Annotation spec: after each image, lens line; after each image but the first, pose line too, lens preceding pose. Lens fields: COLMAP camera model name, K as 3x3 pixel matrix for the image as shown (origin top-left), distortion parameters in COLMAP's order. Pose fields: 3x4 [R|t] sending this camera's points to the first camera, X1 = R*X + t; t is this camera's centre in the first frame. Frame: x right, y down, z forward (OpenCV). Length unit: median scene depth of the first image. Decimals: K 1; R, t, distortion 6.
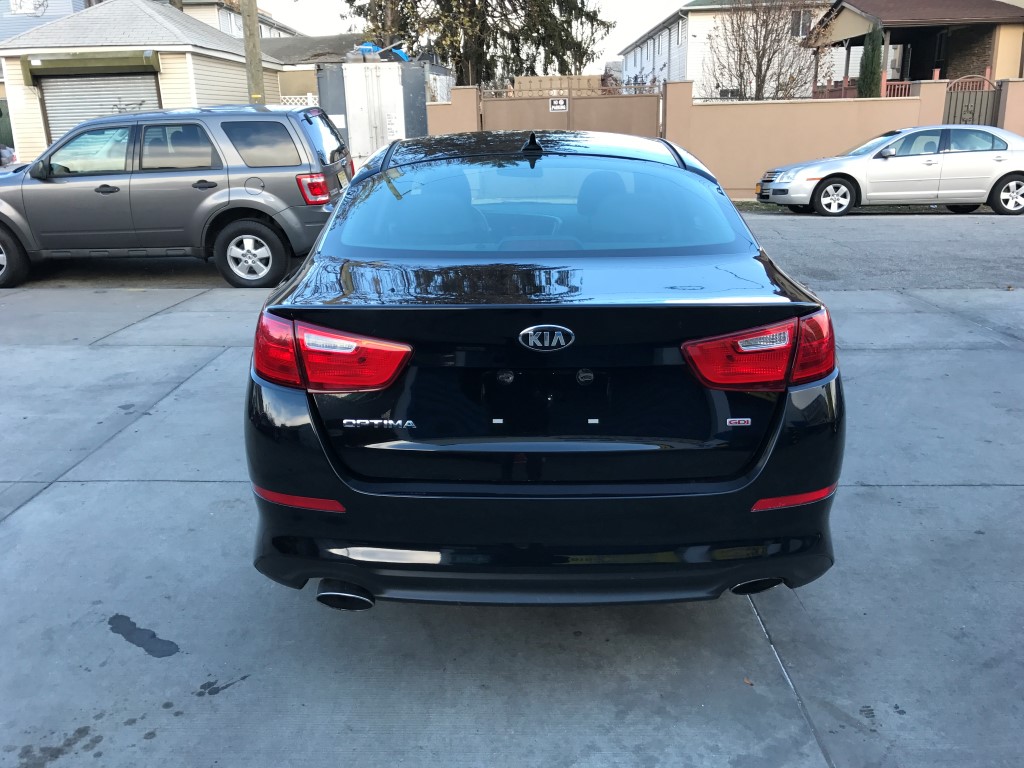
lens RADIAL K [[830.5, 0, 512.0], [0, 830.5, 384.0], [0, 0, 1]] dist [0.005770, 0.005596]
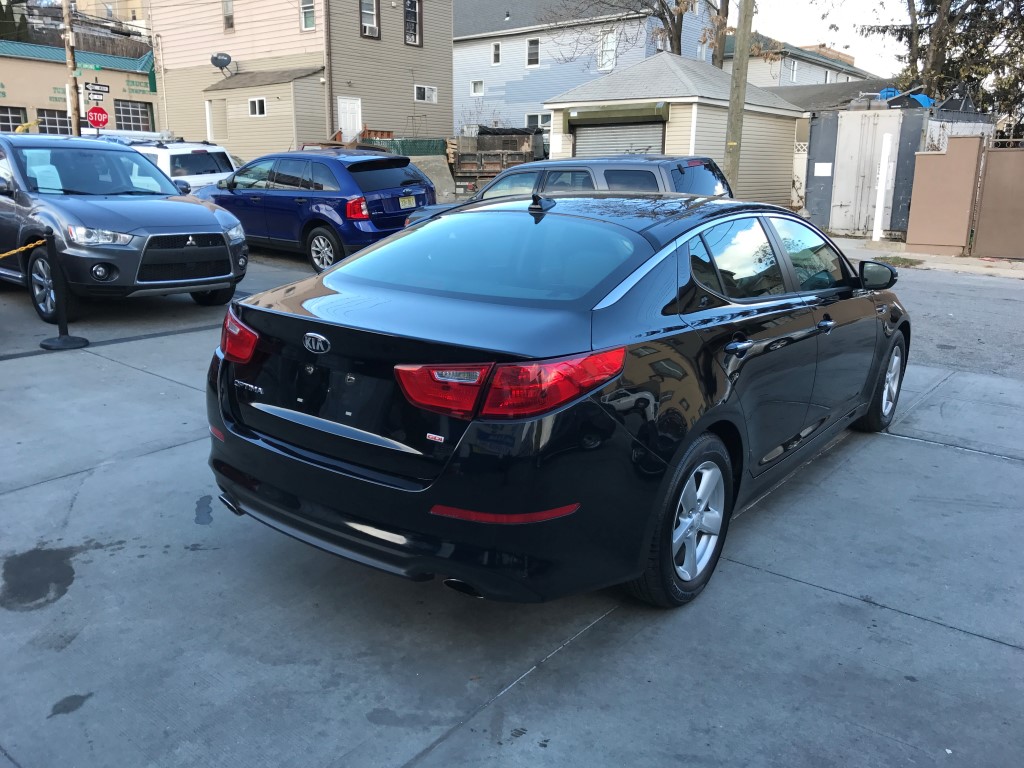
lens RADIAL K [[841.0, 0, 512.0], [0, 841.0, 384.0], [0, 0, 1]] dist [0.002833, -0.007520]
pose [[0.800366, 0.175205, -0.573339, 0.152677], [-0.203603, 0.978940, 0.014927, -0.010556], [0.563879, 0.104786, 0.819183, 0.007261]]
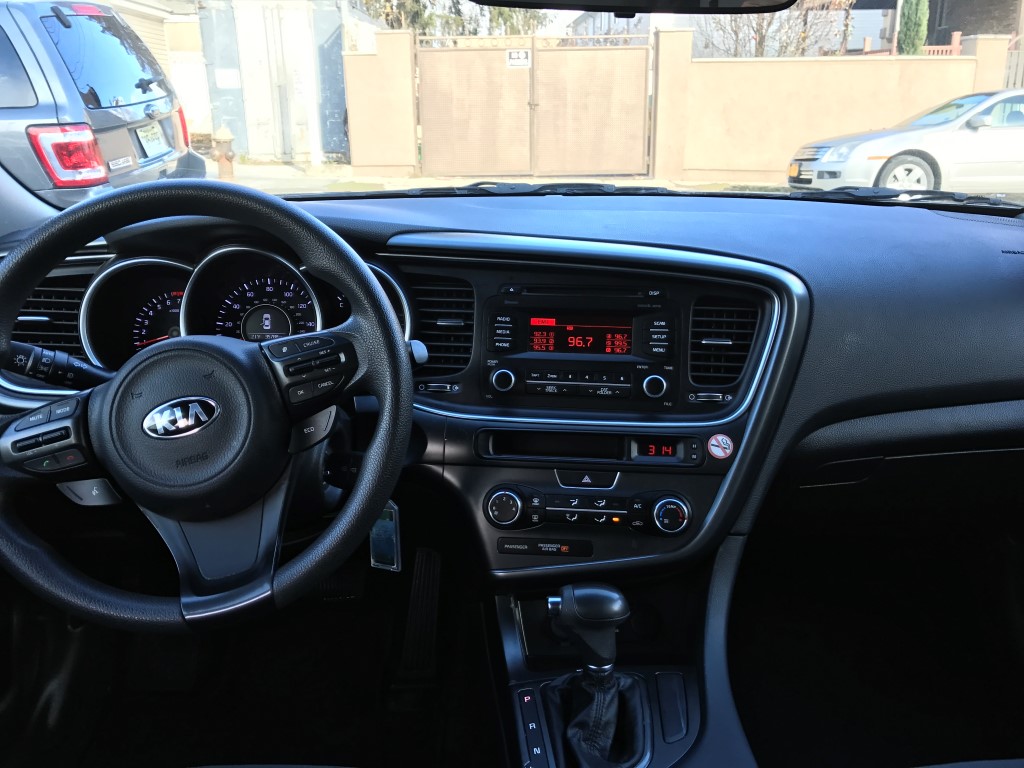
lens RADIAL K [[841.0, 0, 512.0], [0, 841.0, 384.0], [0, 0, 1]] dist [0.002833, -0.007520]
pose [[0.997473, -0.008446, 0.070536, -0.008865], [0.007274, 0.999832, 0.016851, -0.063163], [-0.070667, -0.016296, 0.997367, 0.286386]]
